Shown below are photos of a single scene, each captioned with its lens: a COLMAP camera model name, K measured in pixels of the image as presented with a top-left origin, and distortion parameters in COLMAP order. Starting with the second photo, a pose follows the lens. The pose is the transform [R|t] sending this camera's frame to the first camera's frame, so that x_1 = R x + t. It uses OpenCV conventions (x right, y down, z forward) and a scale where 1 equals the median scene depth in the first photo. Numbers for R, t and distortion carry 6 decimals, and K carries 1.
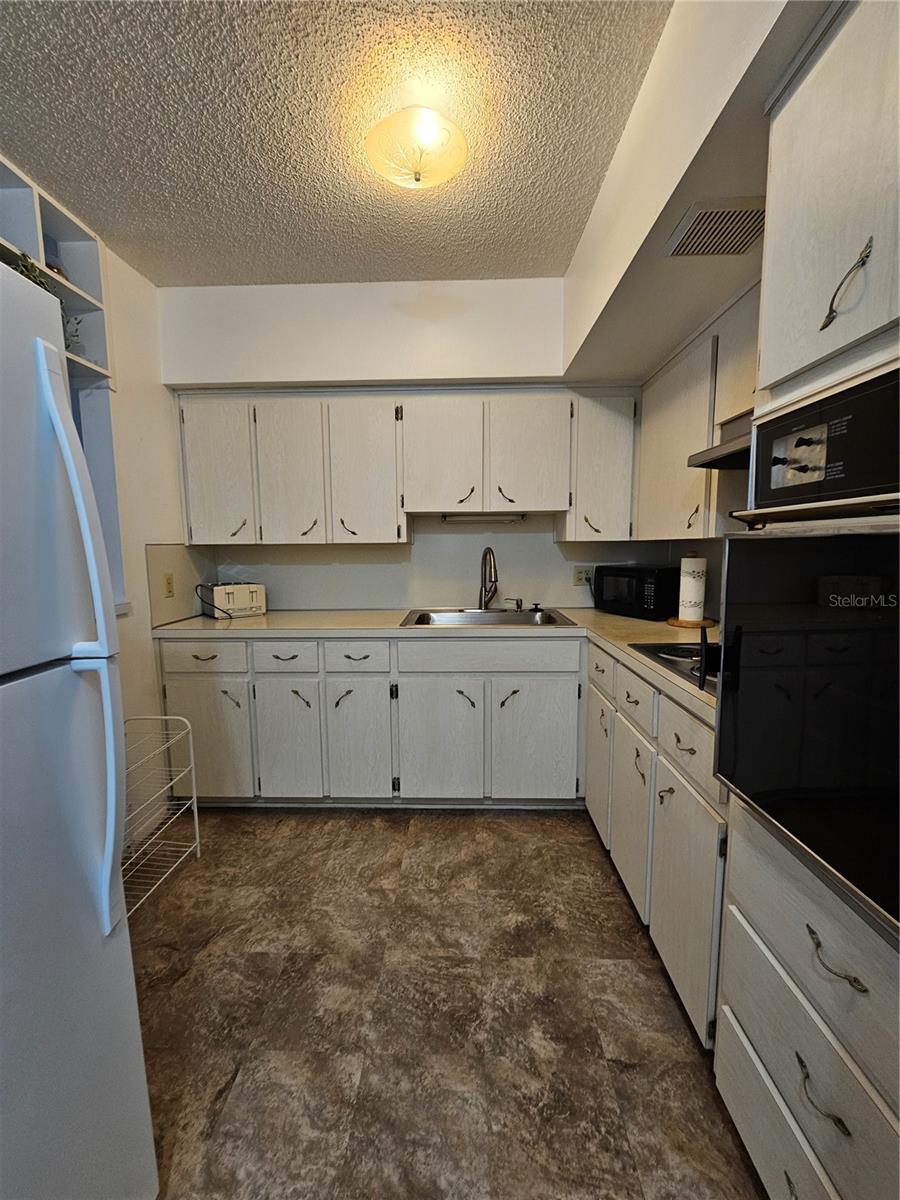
lens RADIAL K [[491.0, 0, 448.8], [0, 491.0, 604.1], [0, 0, 1]] dist [-0.003737, 0.001516]
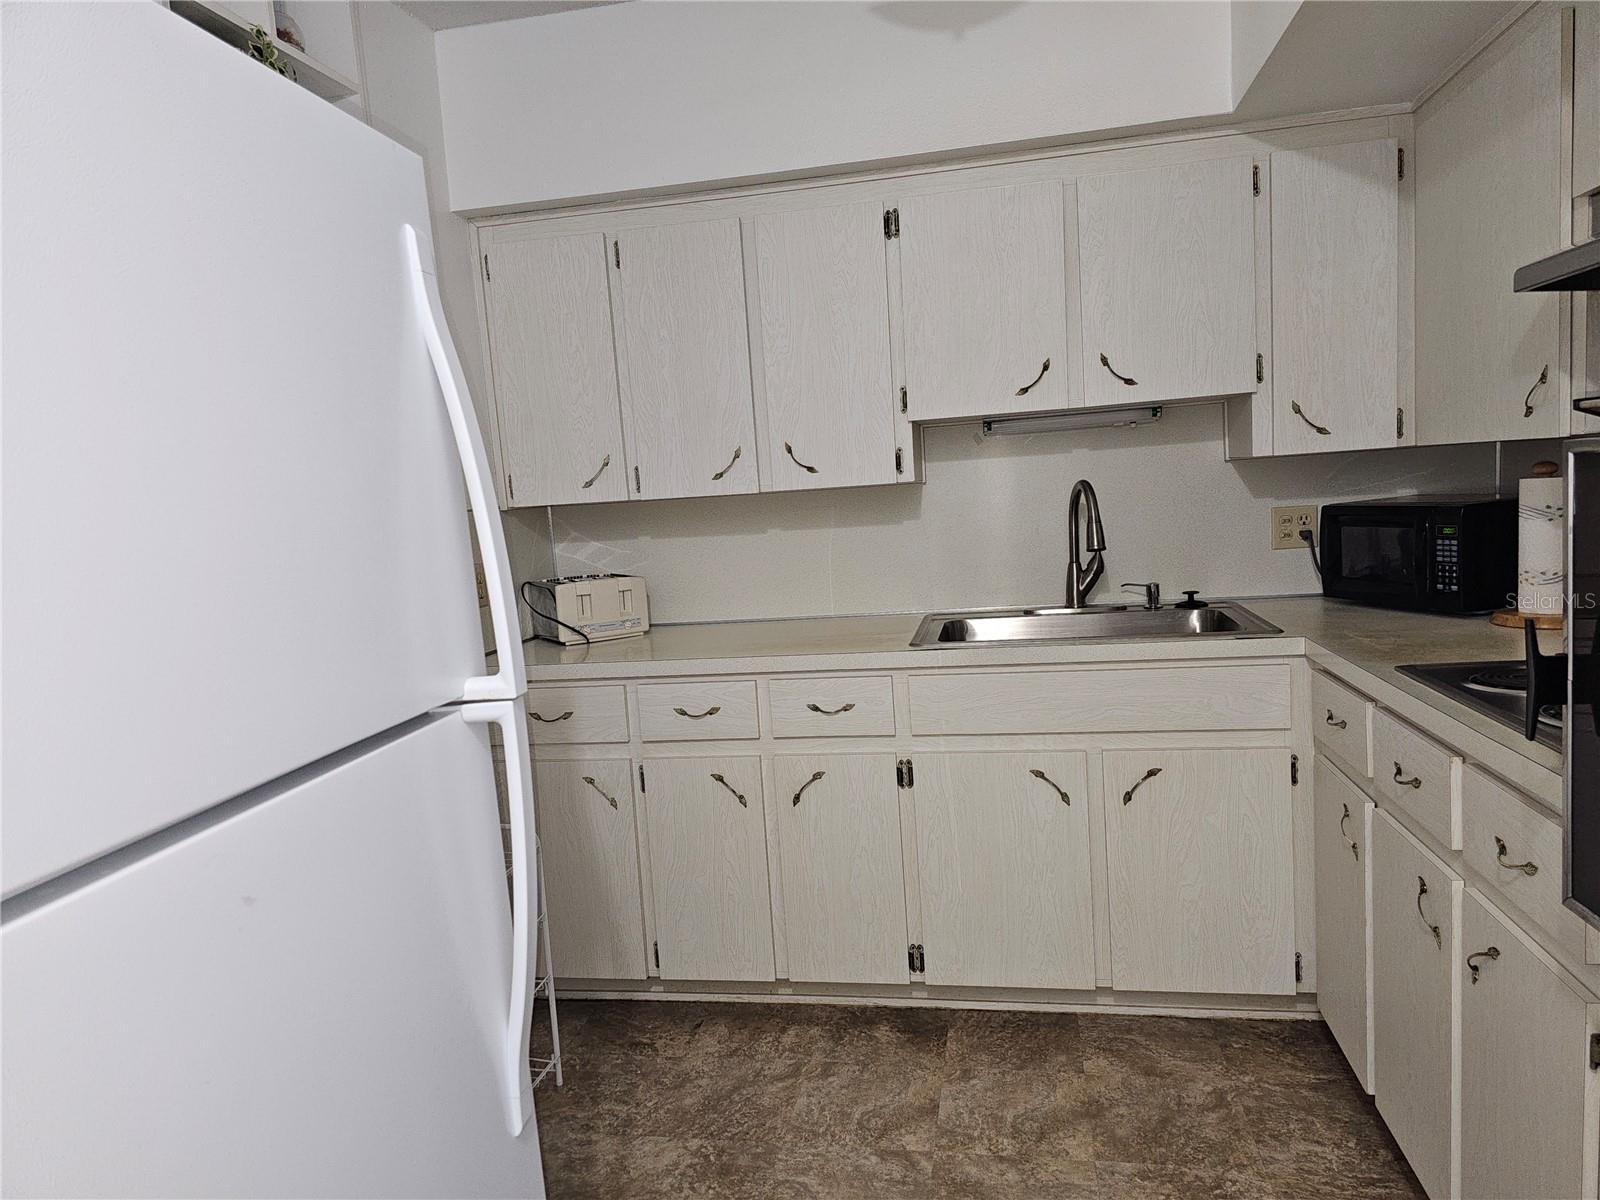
lens RADIAL K [[1072.3, 0, 805.5], [0, 1072.3, 611.4], [0, 0, 1]] dist [0.059846, -0.049638]
pose [[0.985793, -0.039099, -0.163353, -0.025243], [0.040080, 0.999193, 0.002711, 0.001176], [0.163116, -0.009220, 0.986564, -0.125246]]
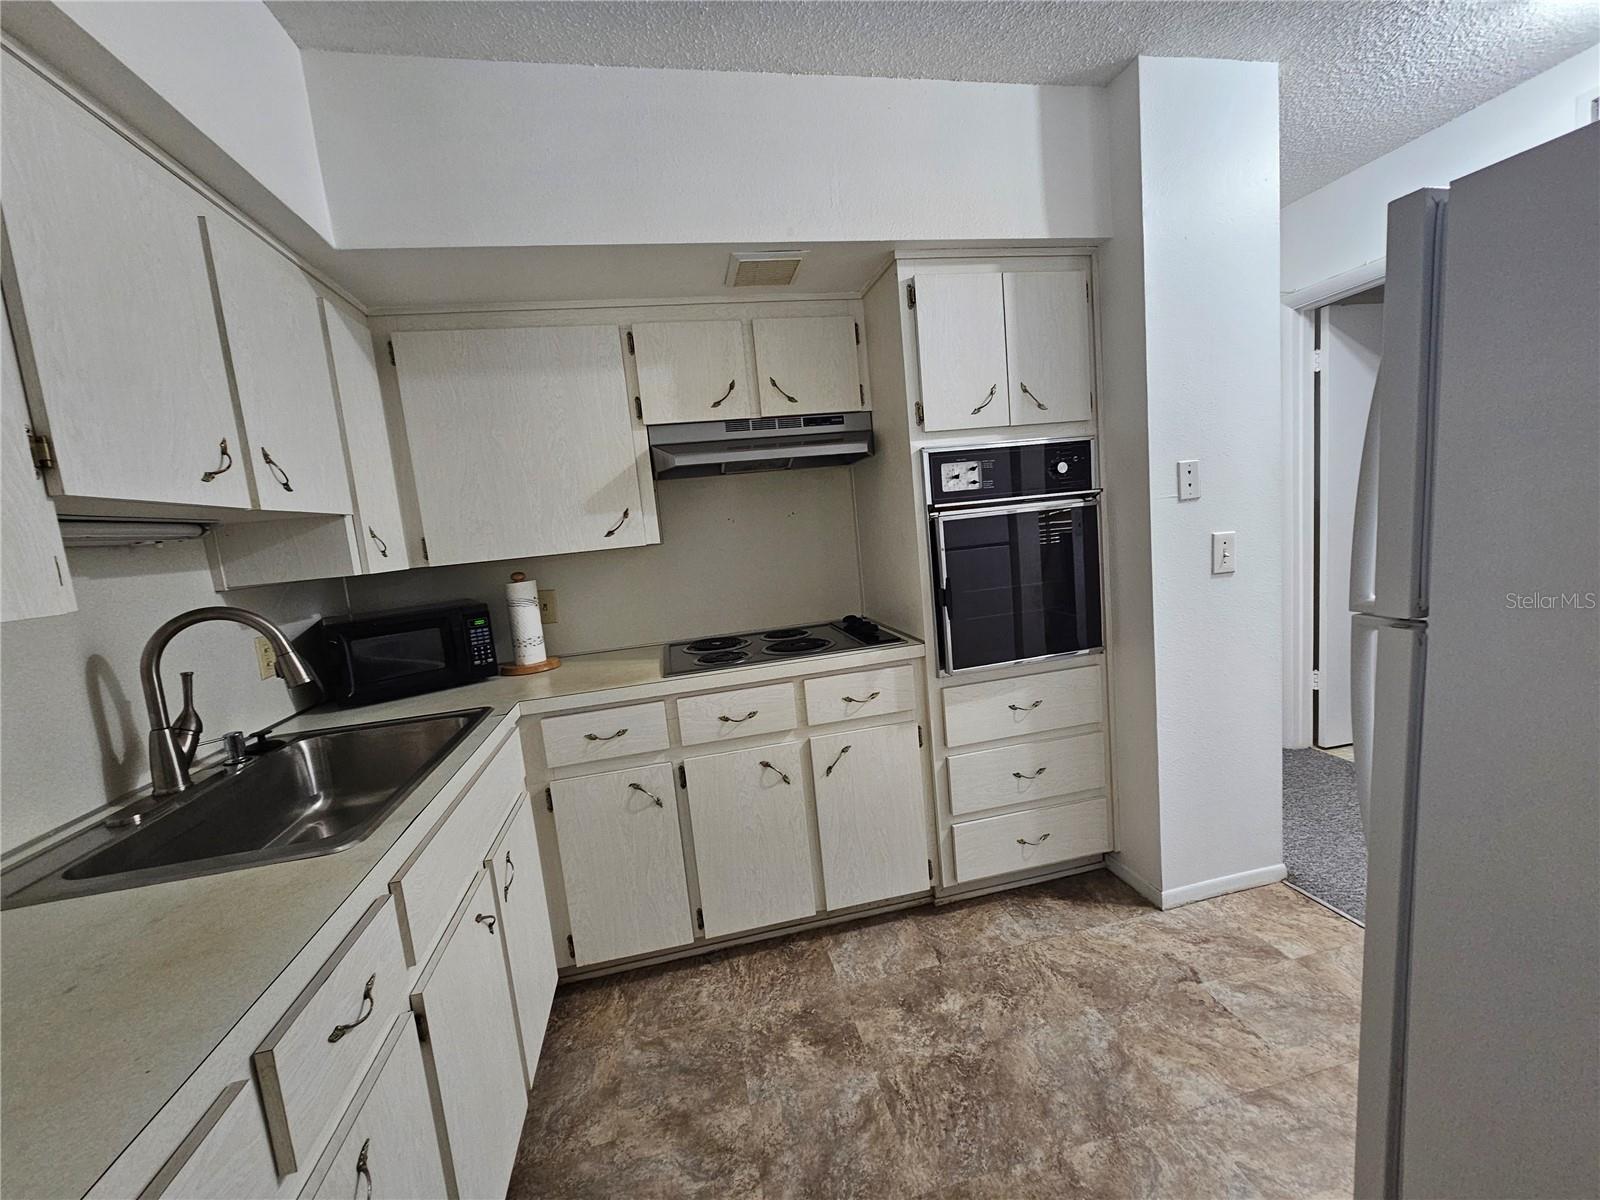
lens RADIAL K [[654.7, 0, 803.3], [0, 654.7, 605.3], [0, 0, 1]] dist [-0.003737, 0.001516]
pose [[-0.228249, -0.091816, 0.969264, -0.589062], [0.211477, 0.967099, 0.141411, -0.109819], [-0.950358, 0.237254, -0.201323, 0.801925]]
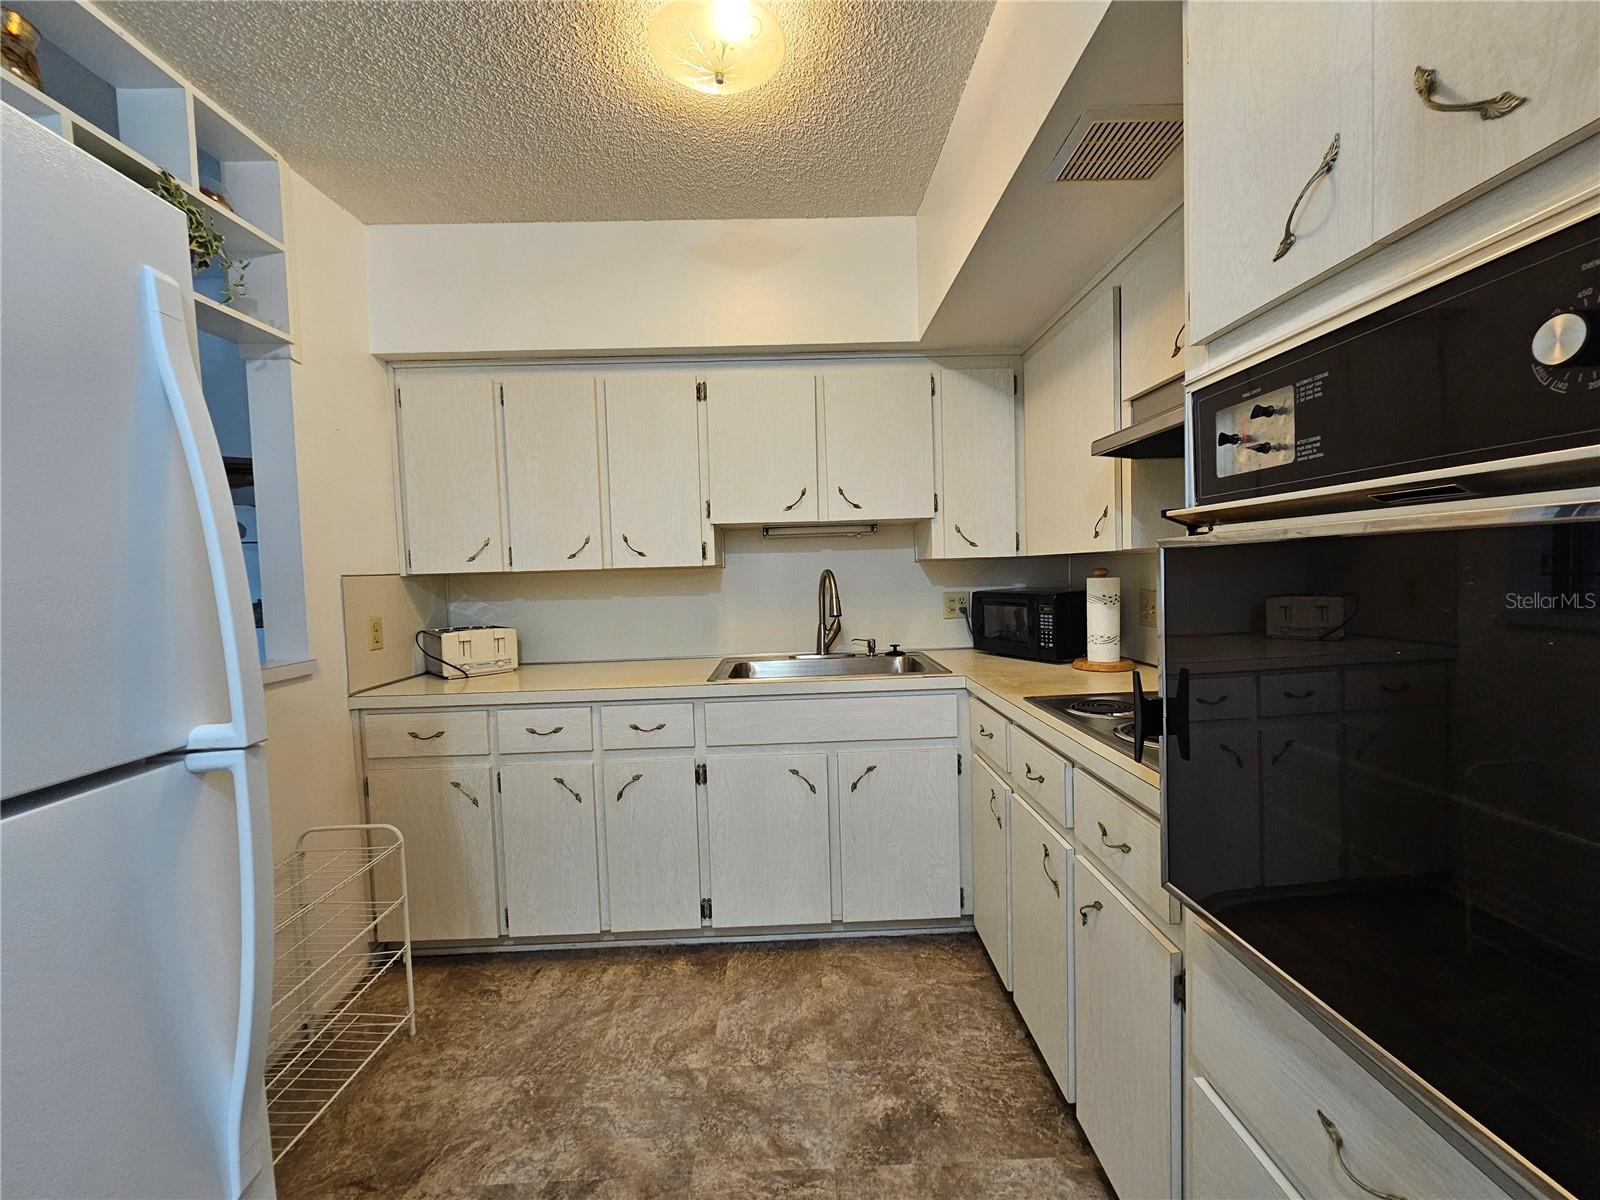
lens RADIAL K [[654.7, 0, 809.9], [0, 654.7, 603.9], [0, 0, 1]] dist [-0.003737, 0.001516]
pose [[0.998233, -0.024239, 0.054254, 0.000072], [0.027803, 0.997437, -0.065924, -0.000894], [-0.052517, 0.067316, 0.996349, 0.034052]]
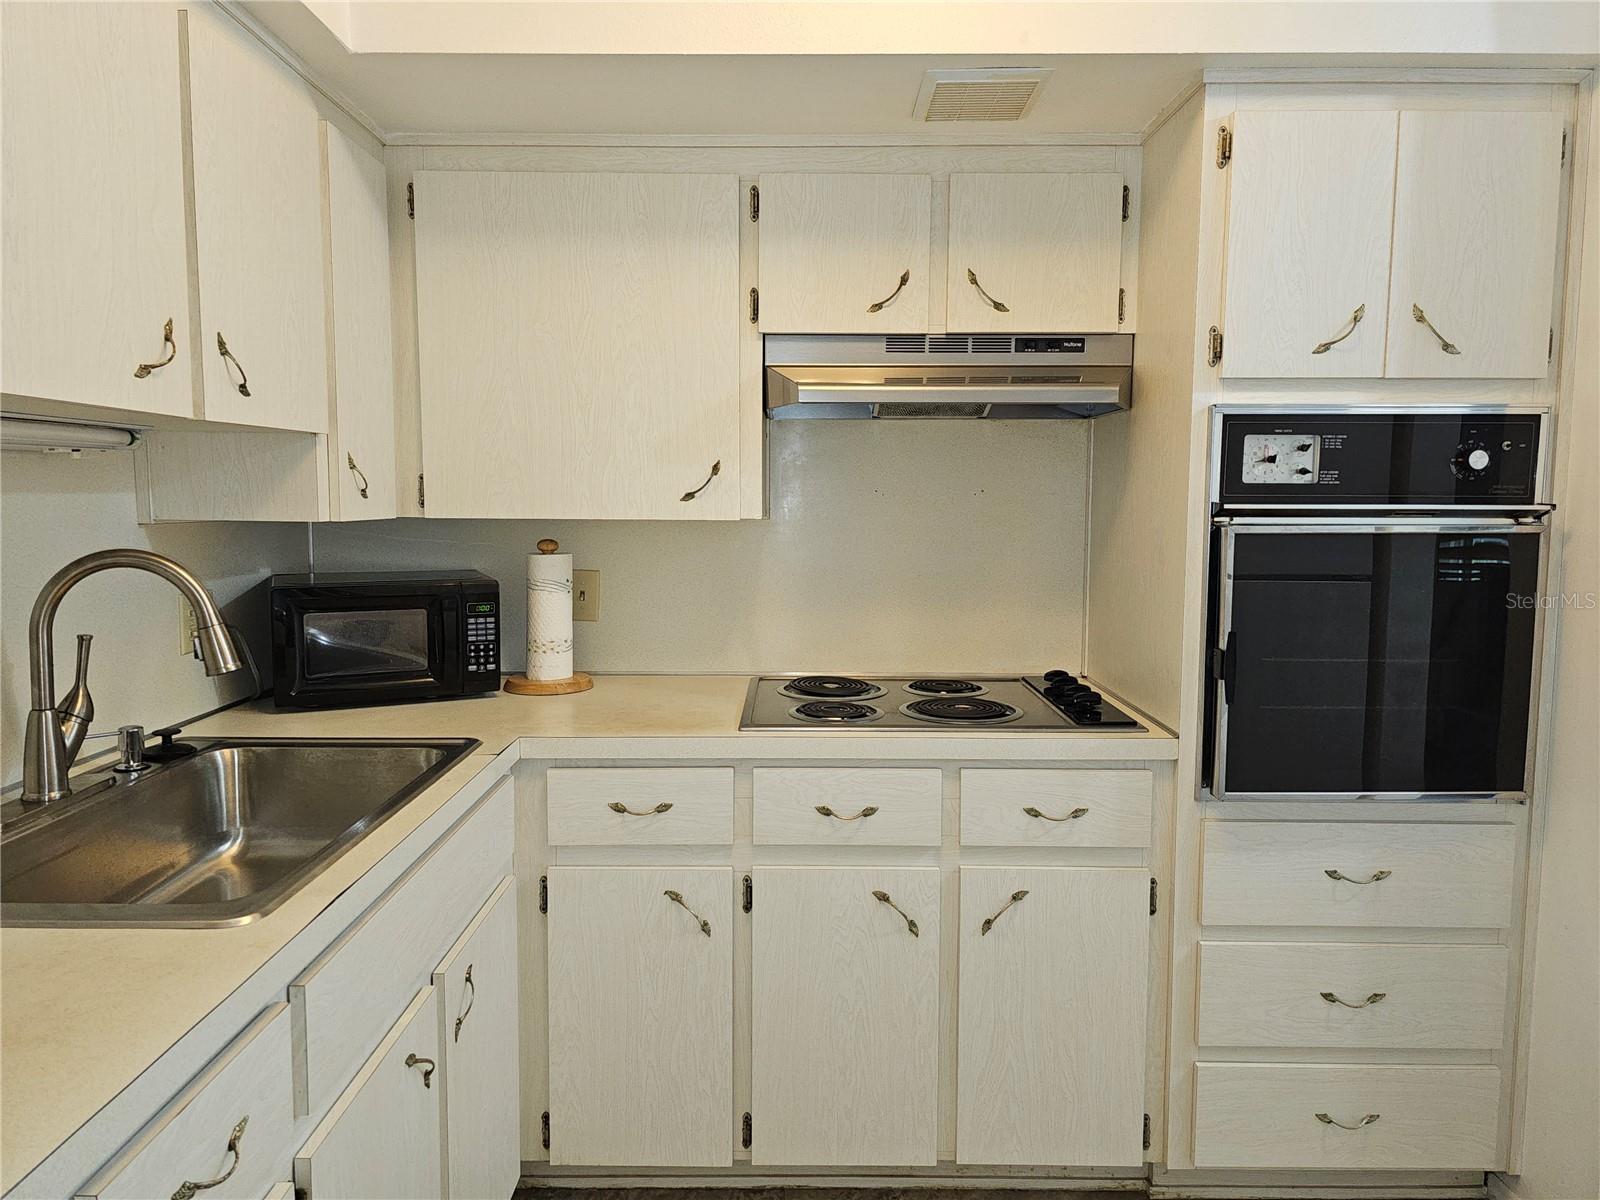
lens RADIAL K [[1072.3, 0, 792.9], [0, 1072.3, 590.3], [0, 0, 1]] dist [0.059846, -0.049638]
pose [[-0.022366, -0.081053, 0.996459, -0.604916], [0.114150, 0.989983, 0.083089, -0.120760], [-0.993212, 0.115604, -0.012890, 0.777908]]
